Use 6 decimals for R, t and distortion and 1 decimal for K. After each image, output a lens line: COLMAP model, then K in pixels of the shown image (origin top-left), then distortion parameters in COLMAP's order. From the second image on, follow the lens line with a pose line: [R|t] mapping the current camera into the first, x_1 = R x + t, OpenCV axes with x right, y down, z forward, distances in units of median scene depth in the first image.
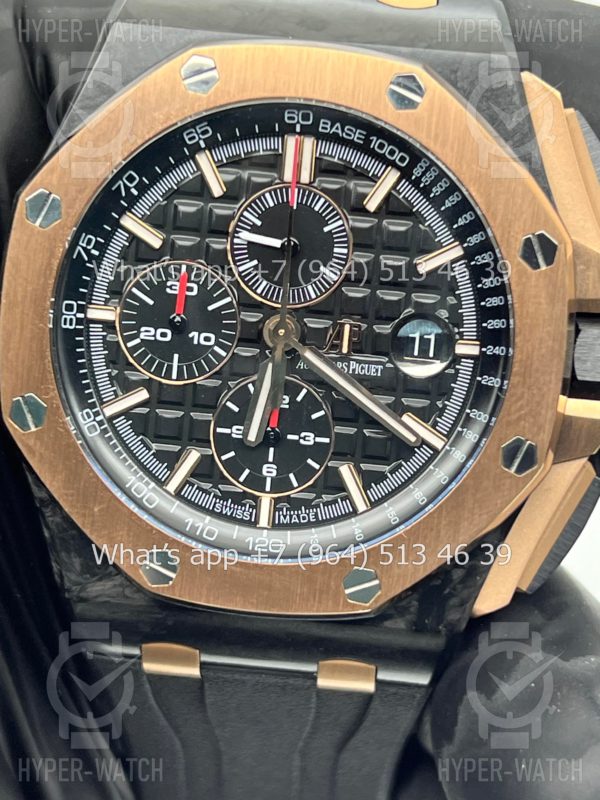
lens RADIAL K [[1807.4, 0, 299.0], [0, 1807.4, 401.3], [0, 0, 1]] dist [0.304005, 0.000000]
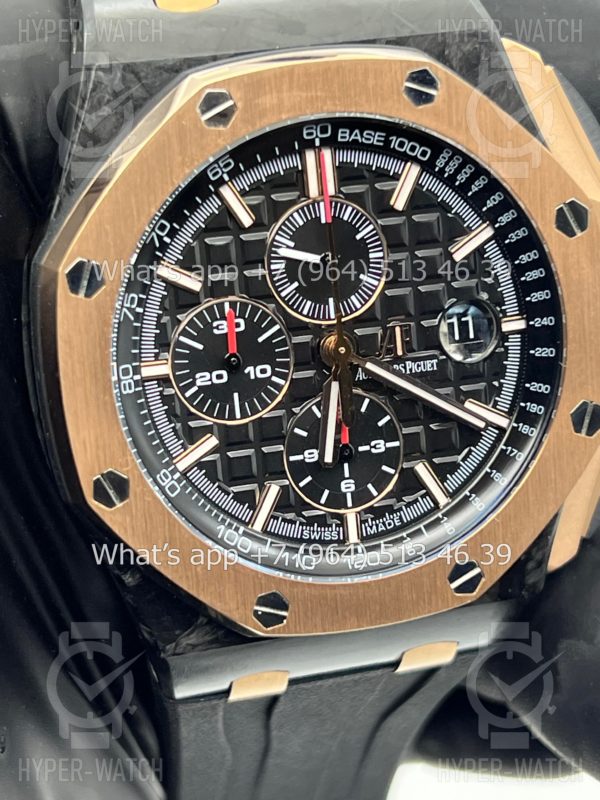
lens RADIAL K [[1807.4, 0, 297.2], [0, 1807.4, 399.0], [0, 0, 1]] dist [0.304005, 0.000000]
pose [[0.941958, -0.223734, 0.250315, -0.282334], [0.198575, 0.972470, 0.121946, -0.135749], [-0.270707, -0.065161, 0.960454, 0.057470]]
